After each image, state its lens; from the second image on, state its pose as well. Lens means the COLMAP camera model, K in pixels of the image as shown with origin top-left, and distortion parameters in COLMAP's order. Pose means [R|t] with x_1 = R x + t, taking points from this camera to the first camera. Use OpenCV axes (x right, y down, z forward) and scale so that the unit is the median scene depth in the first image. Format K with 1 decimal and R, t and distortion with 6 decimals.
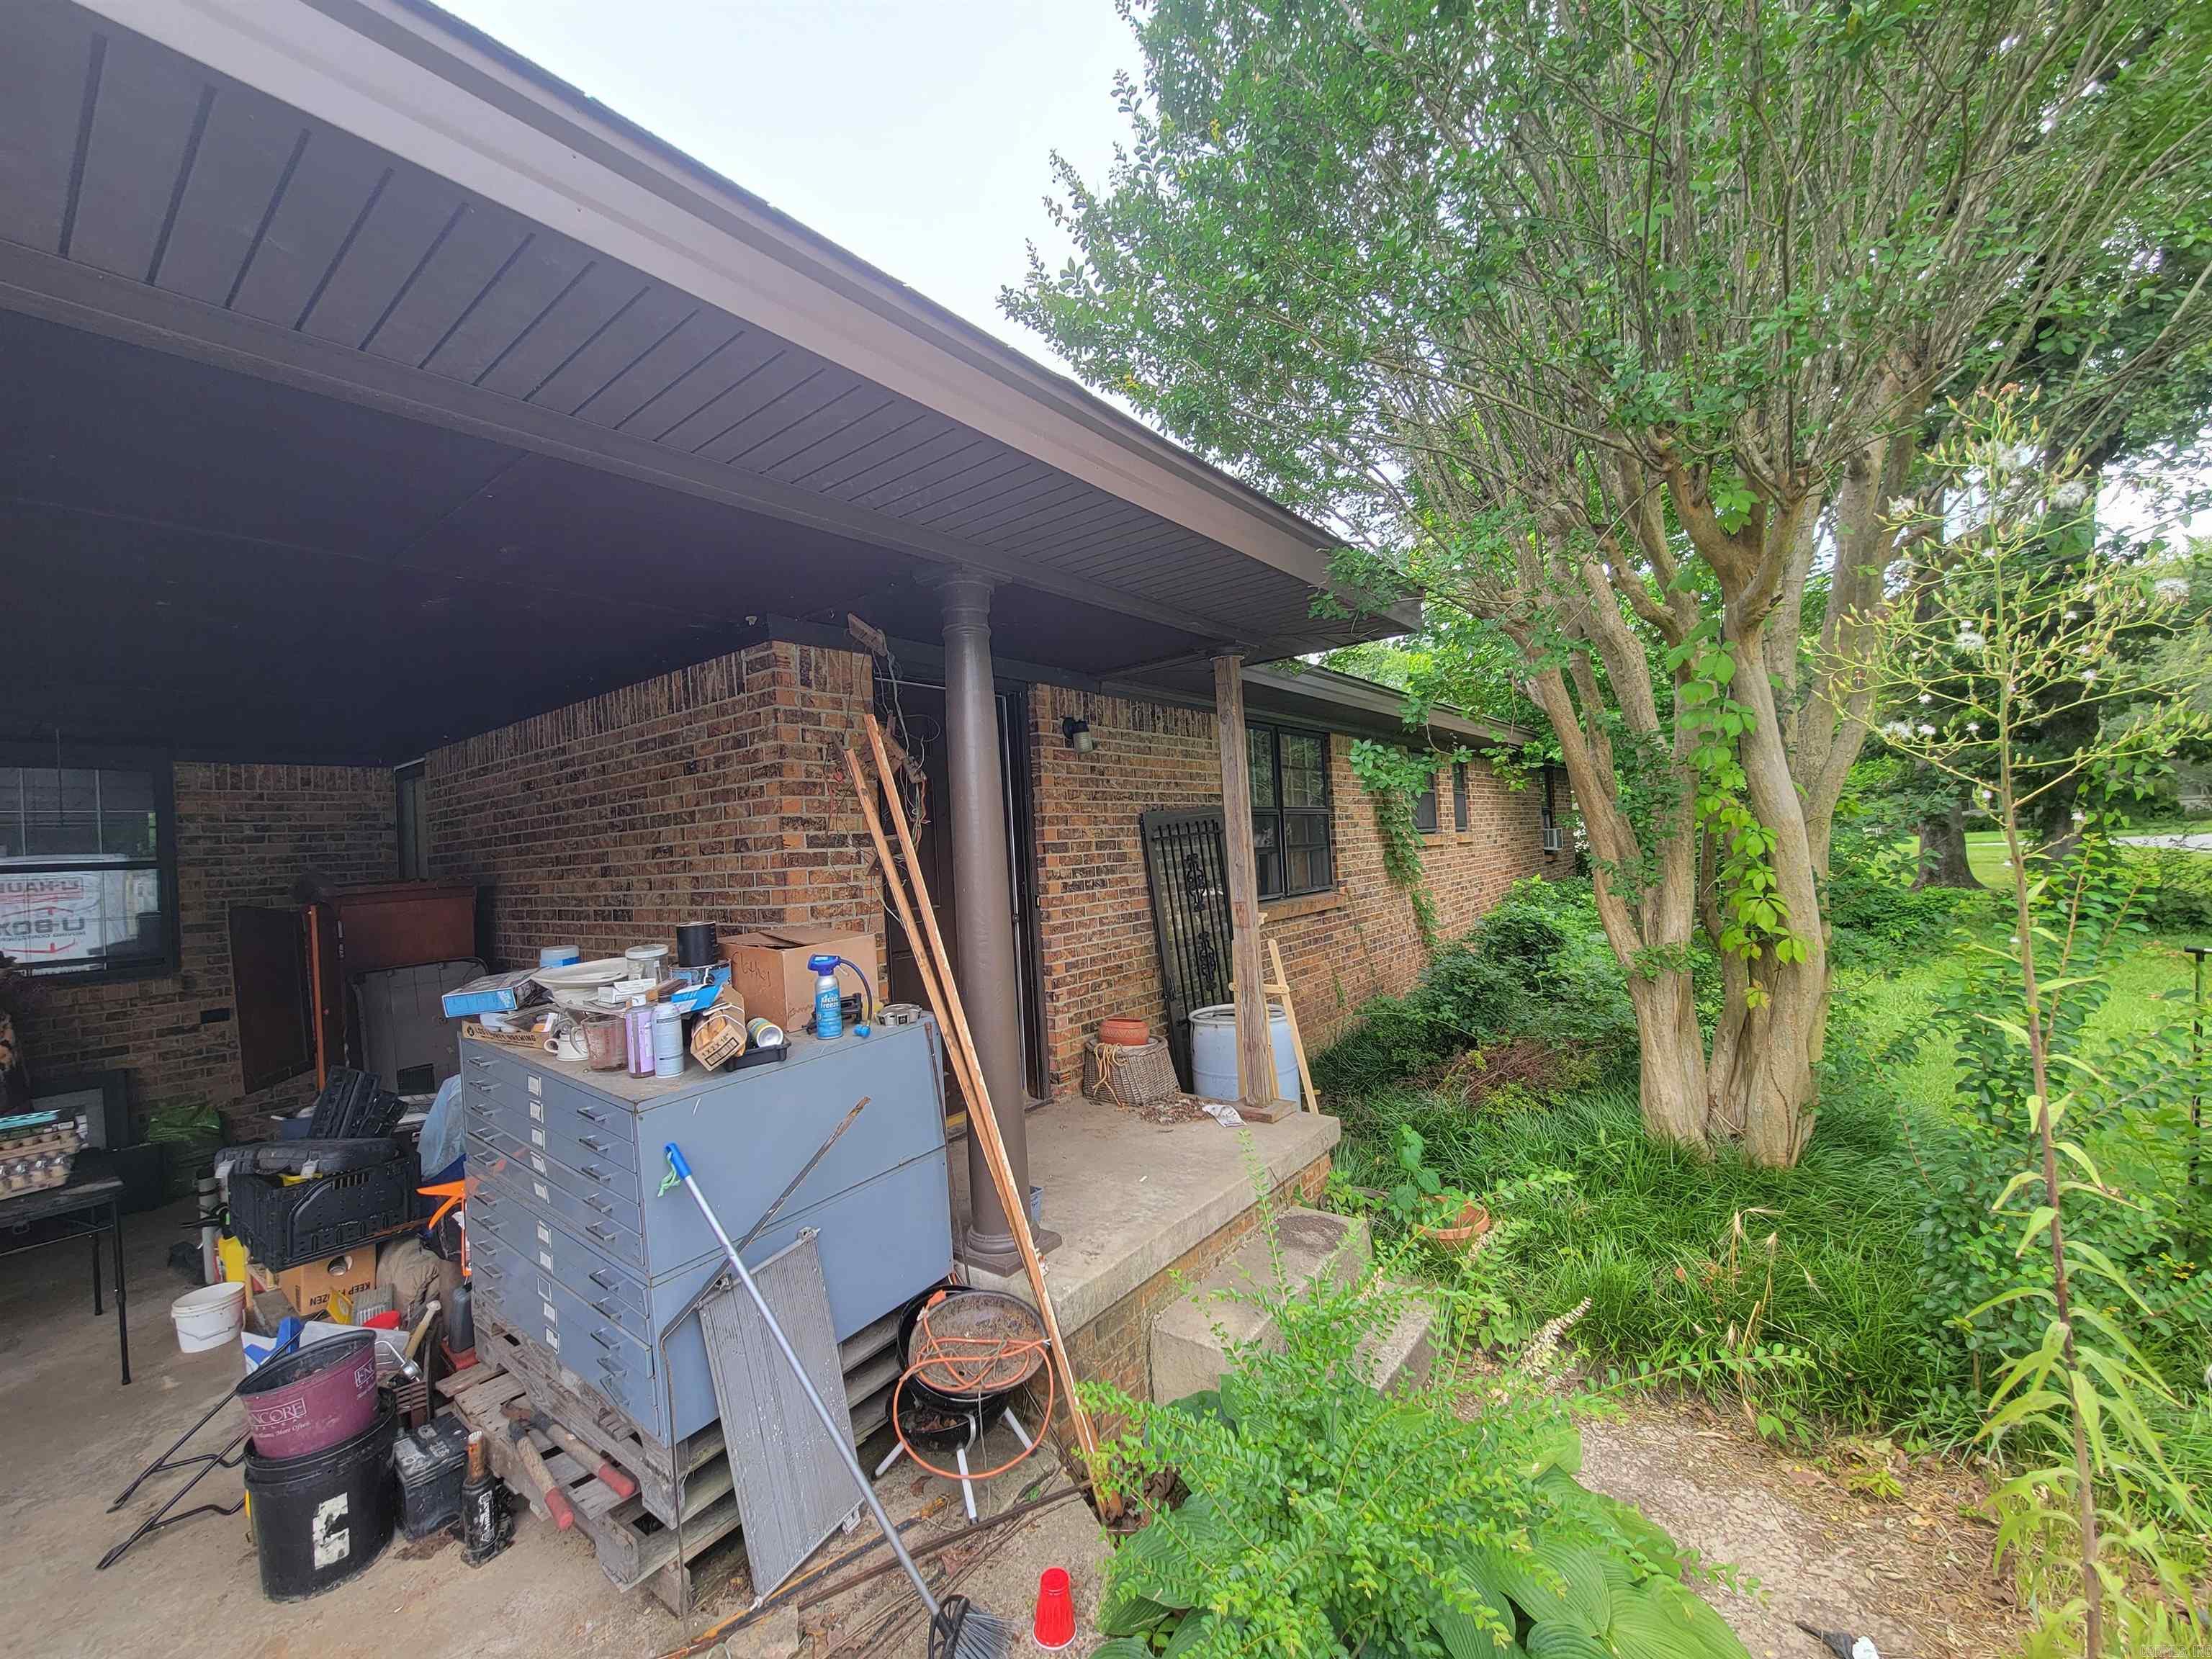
lens RADIAL K [[896.1, 0, 1104.6], [0, 896.1, 832.8], [0, 0, 1]] dist [-0.001062, 0.000108]
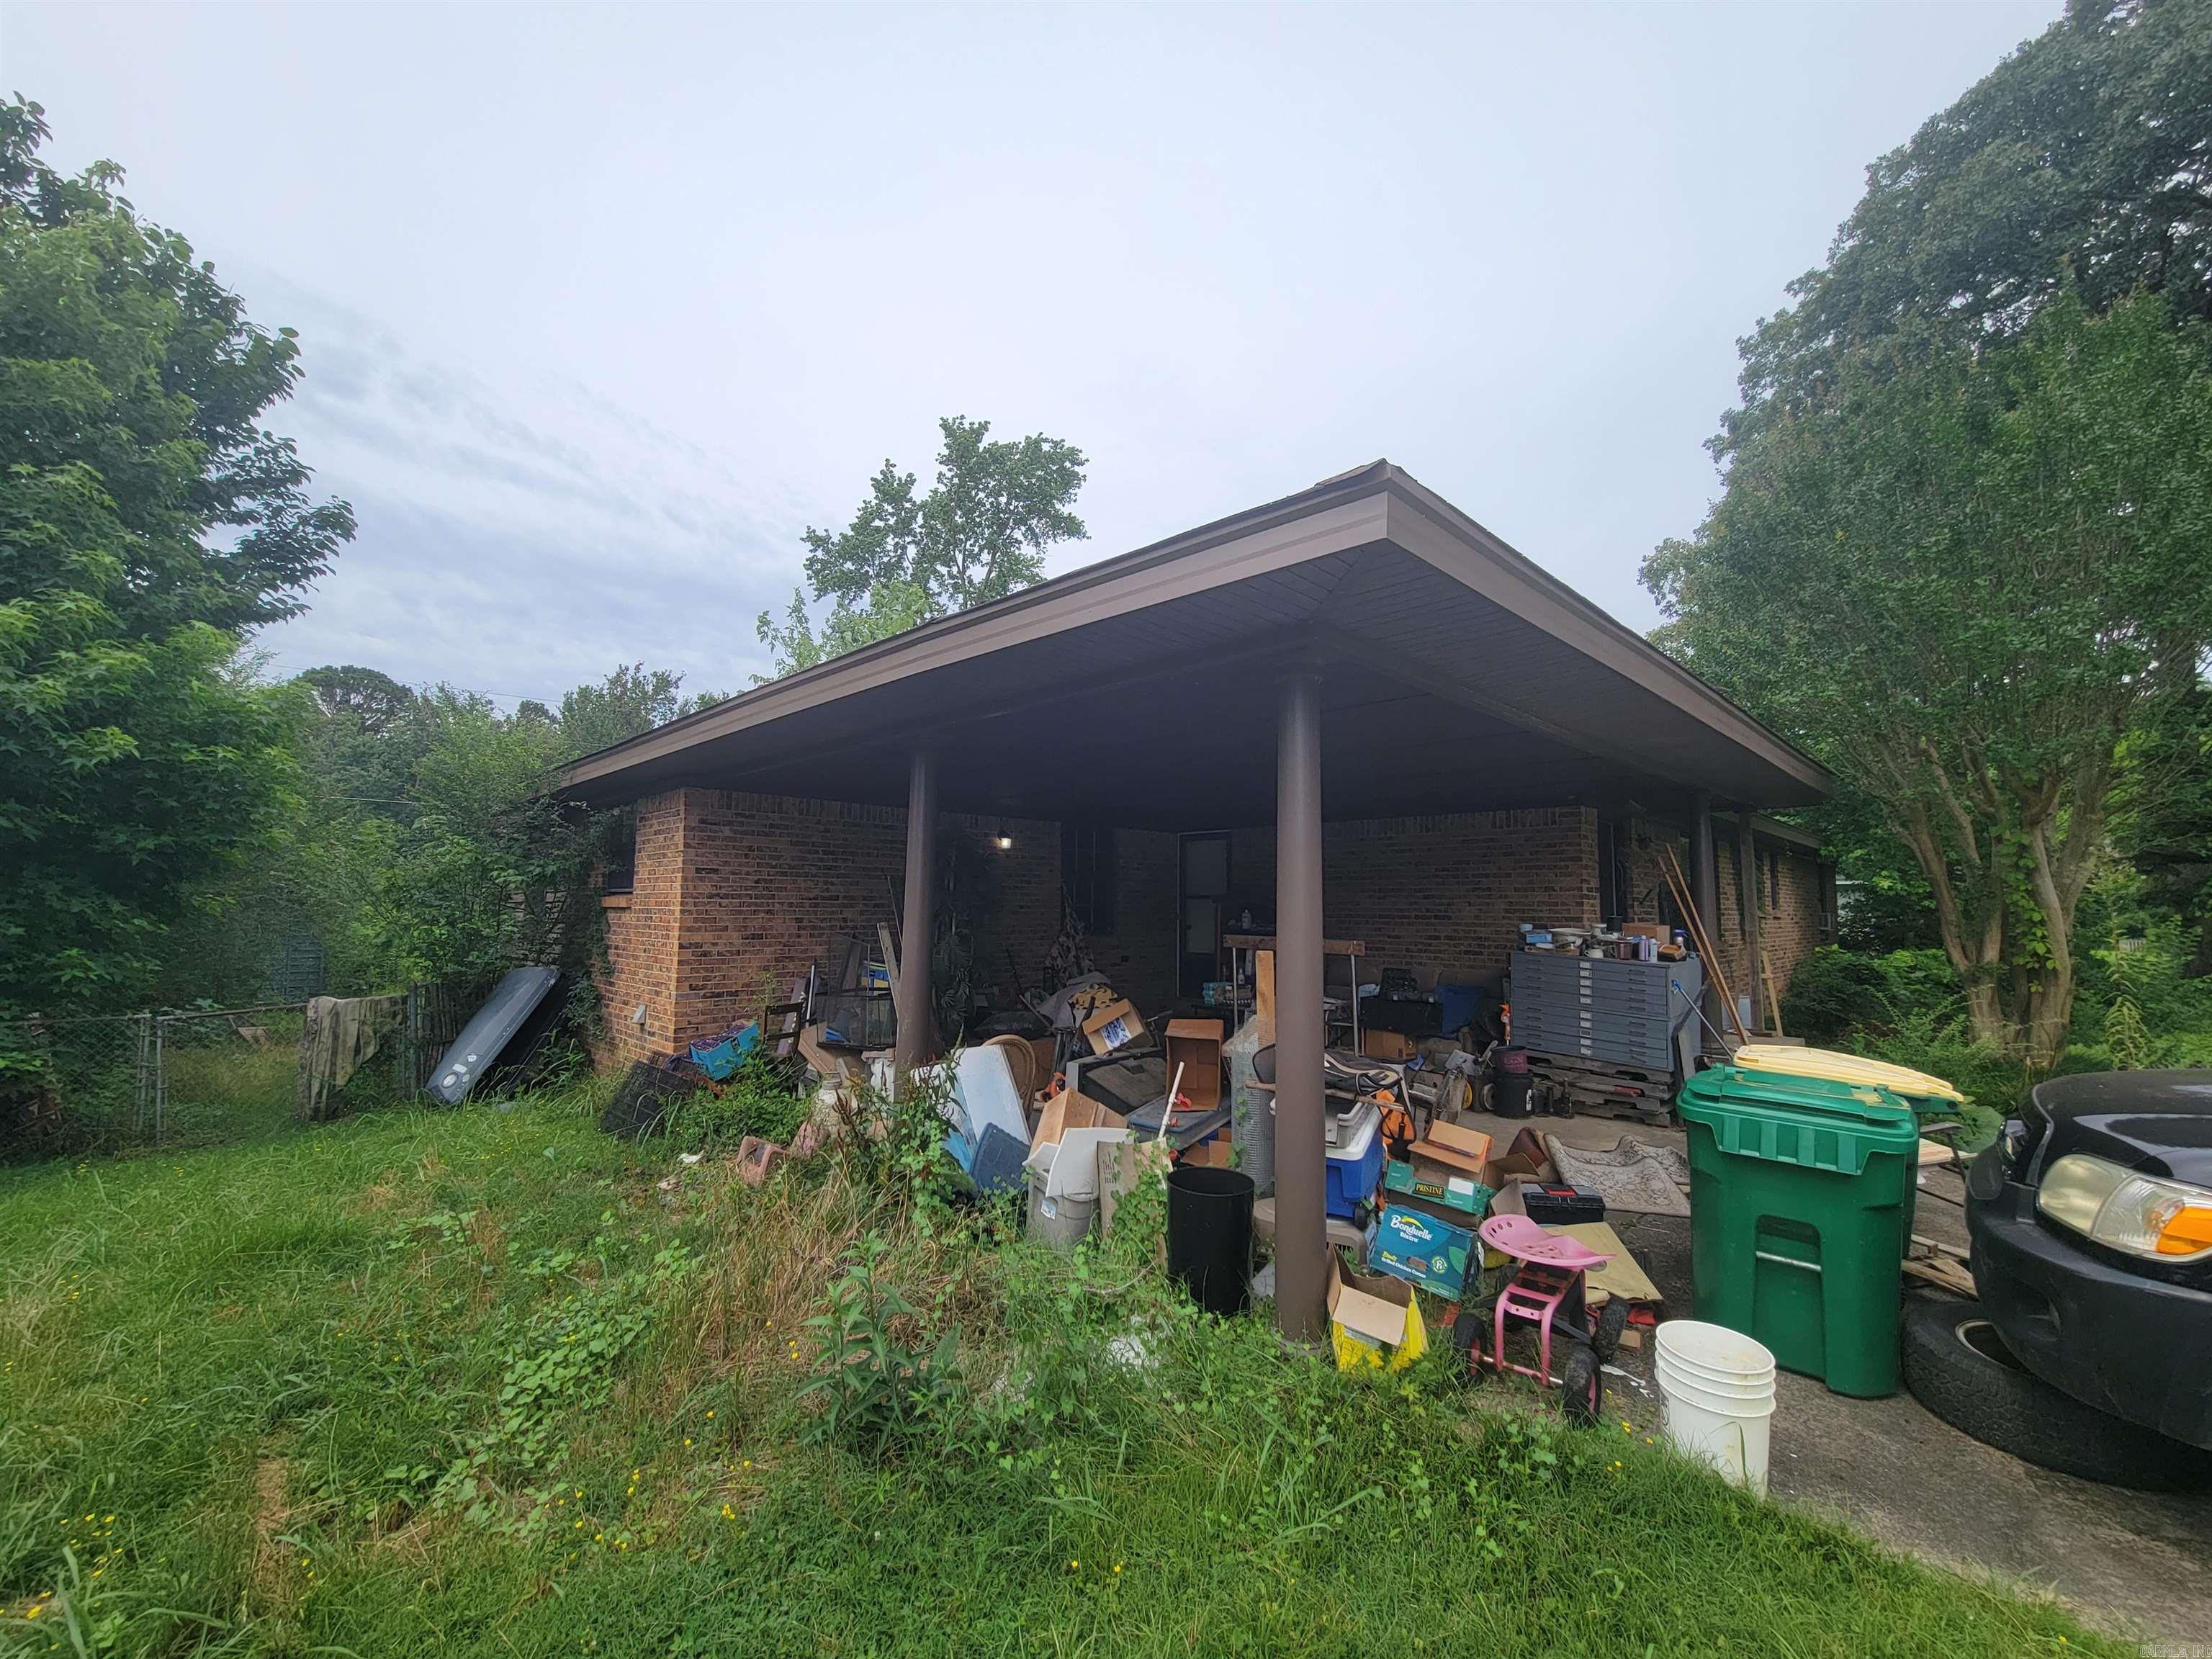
lens RADIAL K [[896.1, 0, 1110.2], [0, 896.1, 835.0], [0, 0, 1]] dist [-0.001062, 0.000108]
pose [[0.988294, 0.053929, -0.142710, -1.373497], [-0.062746, 0.996342, -0.058015, 0.092193], [0.139059, 0.066290, 0.988063, -1.696610]]
